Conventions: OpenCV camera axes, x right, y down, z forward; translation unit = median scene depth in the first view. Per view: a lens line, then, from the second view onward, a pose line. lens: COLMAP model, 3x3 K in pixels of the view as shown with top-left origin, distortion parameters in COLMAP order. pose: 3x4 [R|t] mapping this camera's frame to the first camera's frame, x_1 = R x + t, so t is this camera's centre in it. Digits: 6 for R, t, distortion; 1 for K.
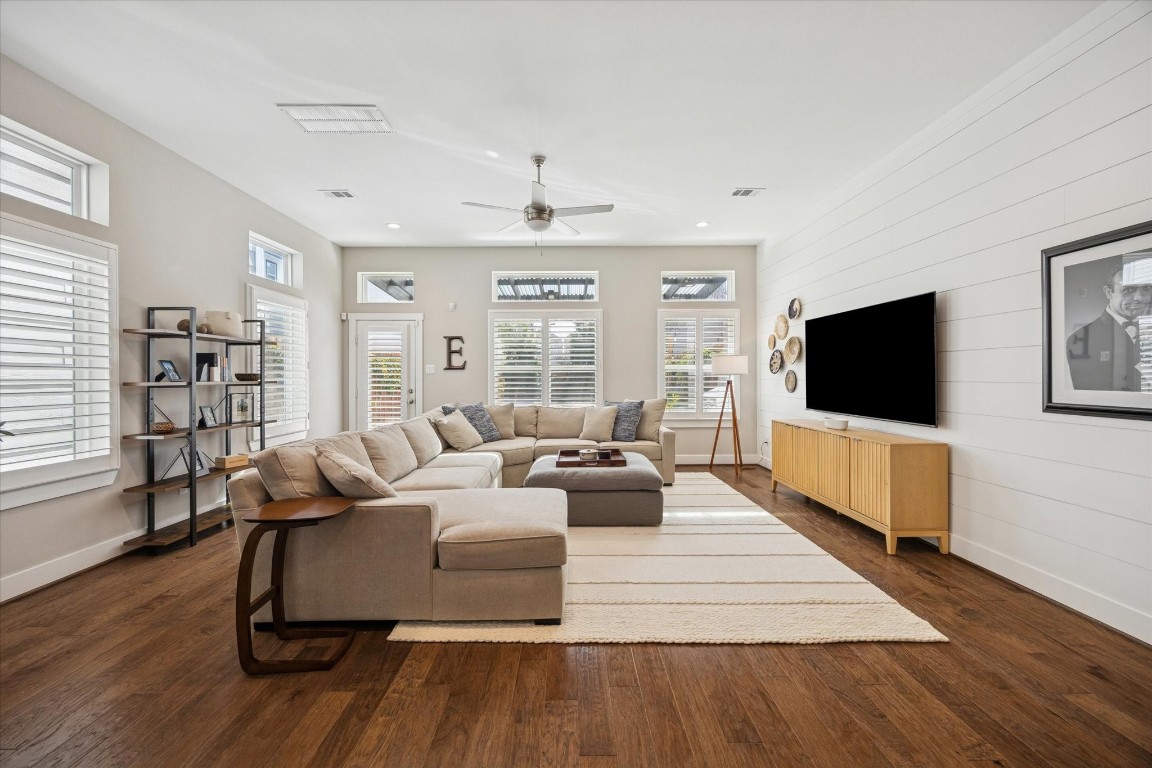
lens RADIAL K [[459.4, 0, 574.8], [0, 459.4, 373.7], [0, 0, 1]] dist [0.000936, 0.000098]
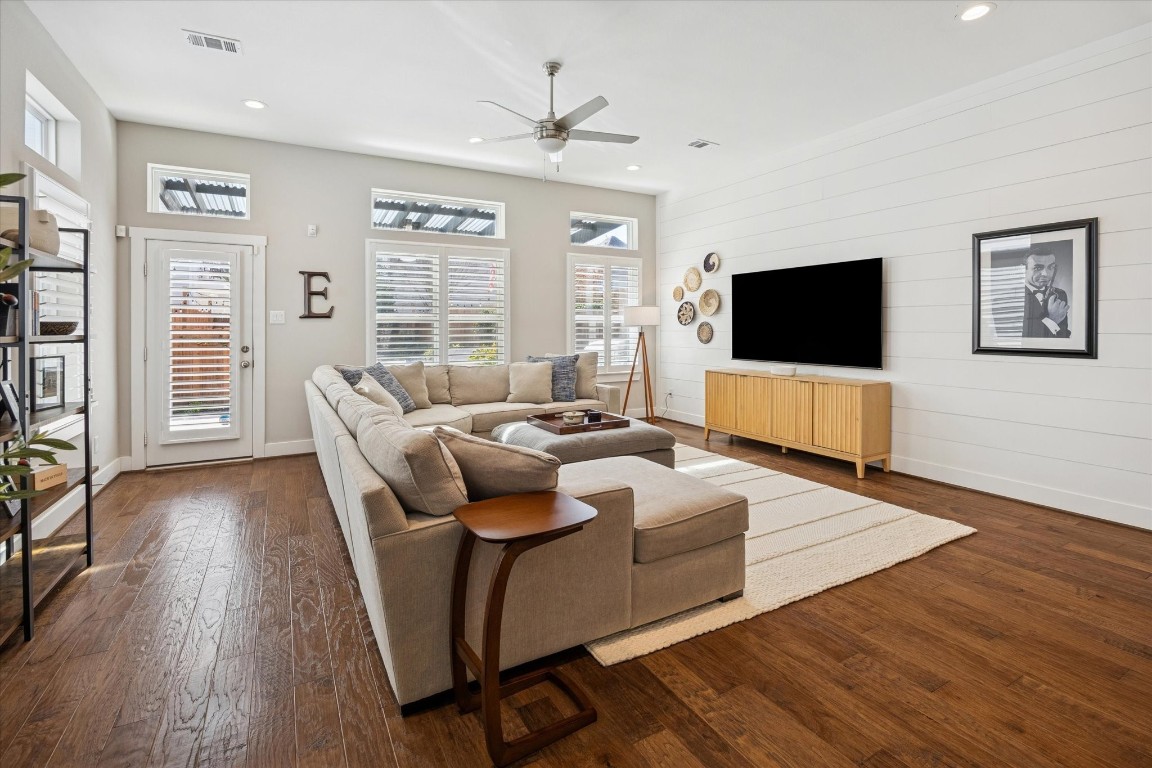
lens RADIAL K [[525.9, 0, 577.3], [0, 525.9, 328.2], [0, 0, 1]] dist [-0.018742, -0.000038]
pose [[0.879986, 0.001021, 0.474999, -0.389705], [-0.003358, 0.999986, 0.004072, 0.002998], [-0.474988, -0.005178, 0.879977, 0.112923]]
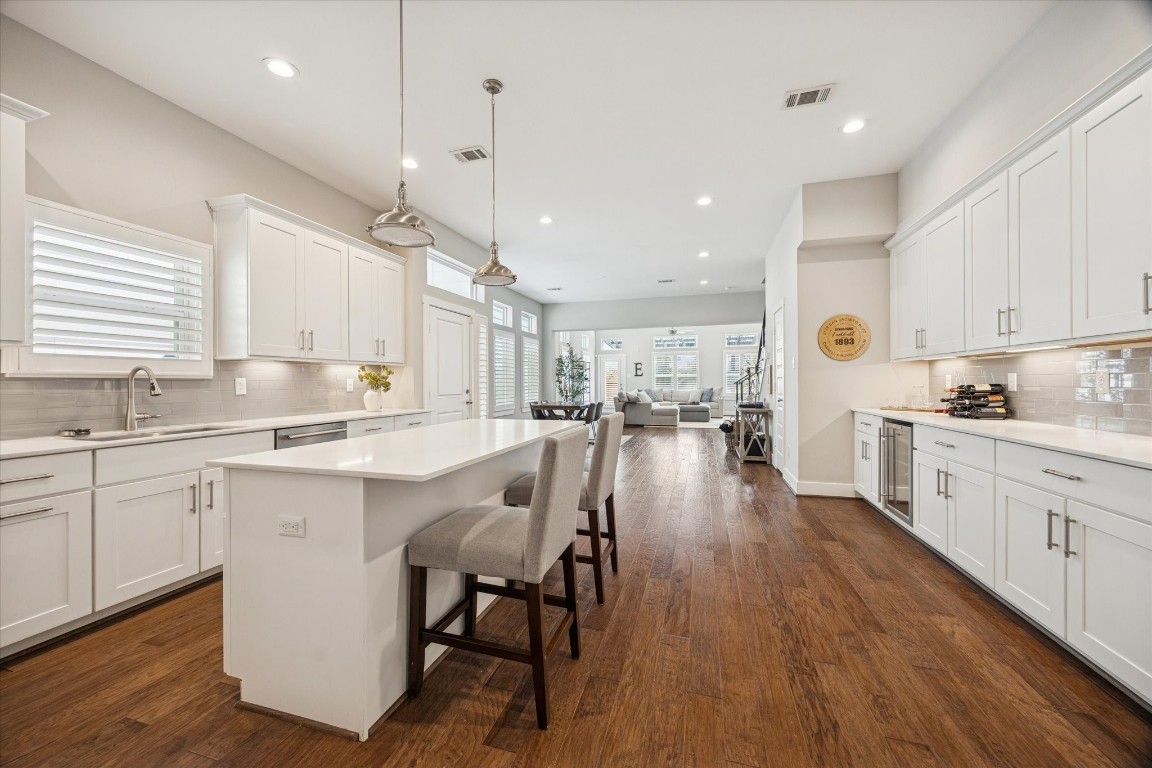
lens RADIAL K [[437.7, 0, 568.0], [0, 437.7, 373.4], [0, 0, 1]] dist [-0.000565, 0.000036]
pose [[0.952657, -0.005997, -0.303987, 0.137351], [0.003254, 0.999949, -0.009528, -0.002073], [0.304029, 0.008088, 0.952629, -1.896403]]
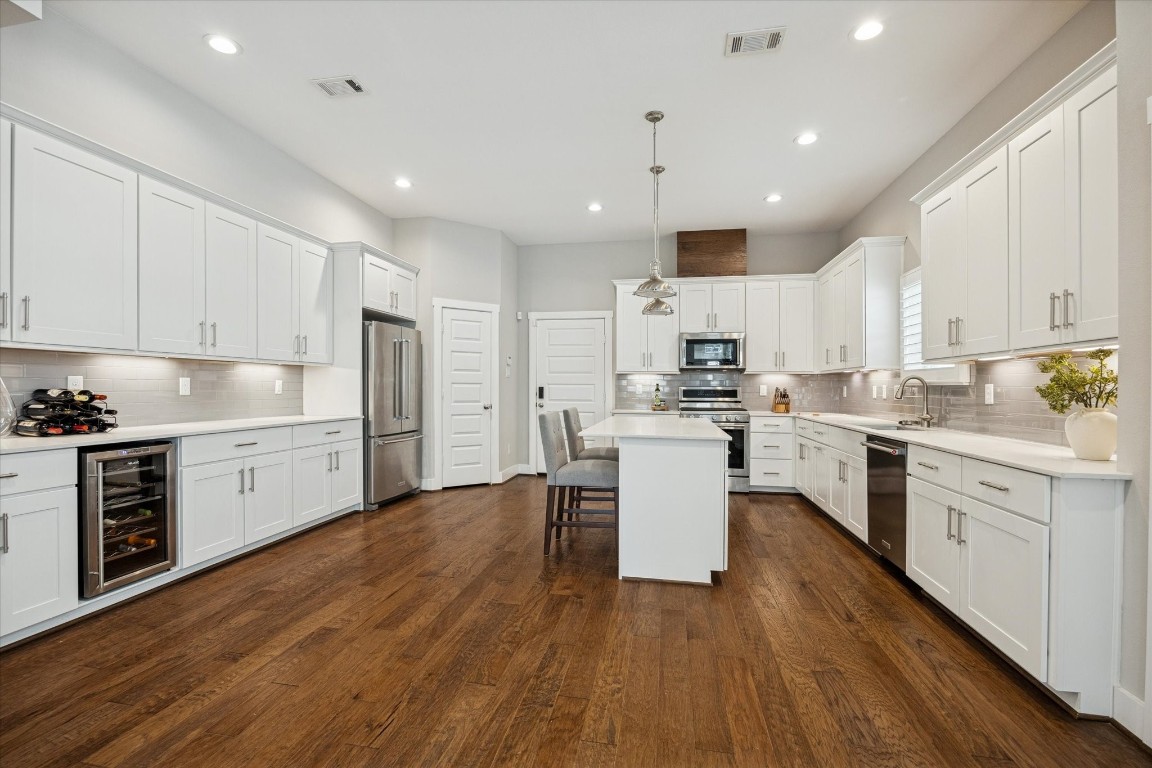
lens RADIAL K [[533.9, 0, 567.8], [0, 533.9, 393.0], [0, 0, 1]] dist [-0.001187, -0.000035]
pose [[-0.979938, -0.004595, 0.199249, -0.148211], [-0.004549, 0.999989, 0.000687, 0.010740], [-0.199250, -0.000233, -0.979949, -0.633661]]
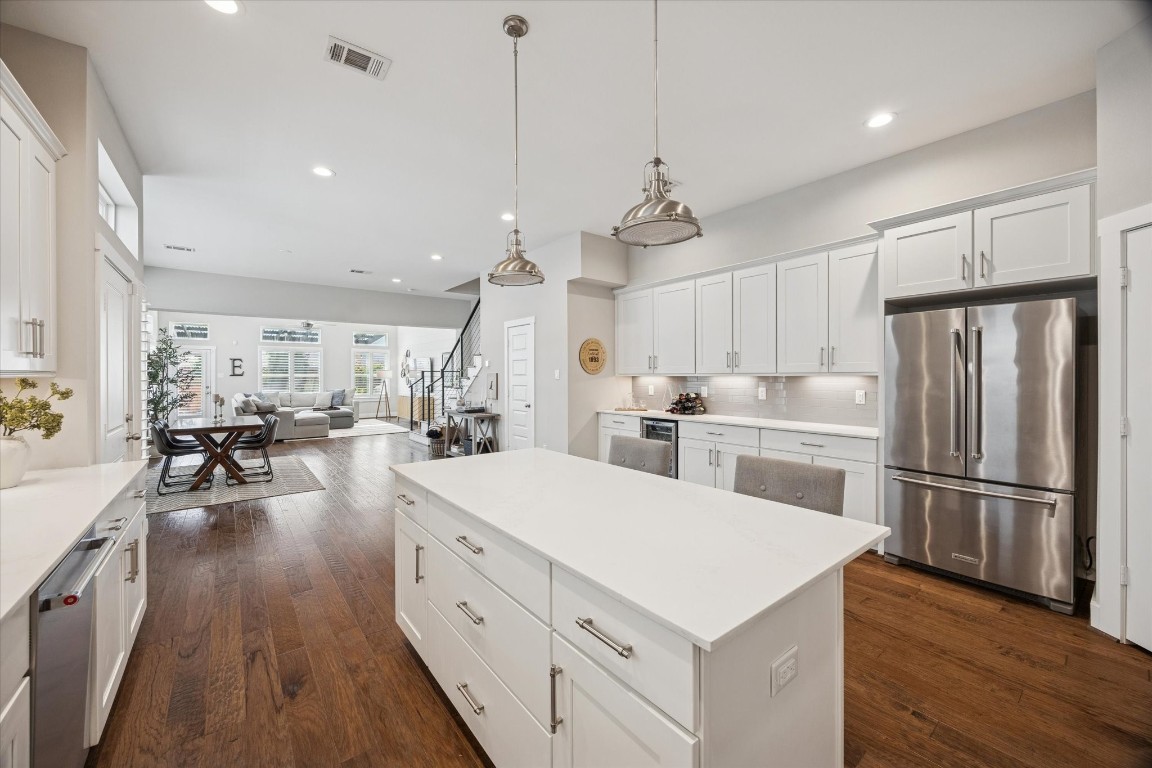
lens RADIAL K [[437.7, 0, 568.0], [0, 437.7, 373.4], [0, 0, 1]] dist [-0.000565, 0.000036]
pose [[0.799389, 0.005587, 0.600788, -0.338669], [-0.006253, 0.999980, -0.000980, -0.034736], [-0.600782, -0.002973, 0.799407, -1.766788]]
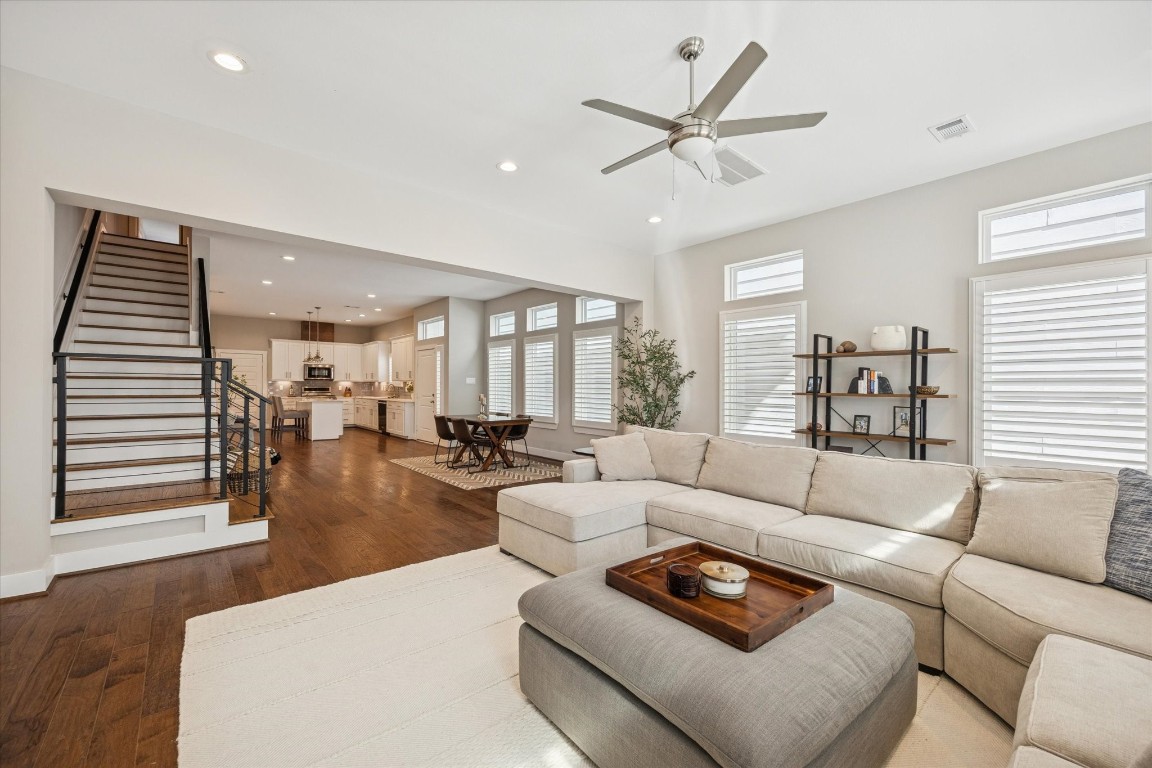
lens RADIAL K [[467.4, 0, 580.0], [0, 467.4, 388.9], [0, 0, 1]] dist [0.000449, 0.000051]
pose [[-0.768085, 0.001860, -0.640346, 0.357861], [0.000474, 0.999997, 0.002337, 0.002038], [0.640348, 0.001491, -0.768083, 1.153627]]
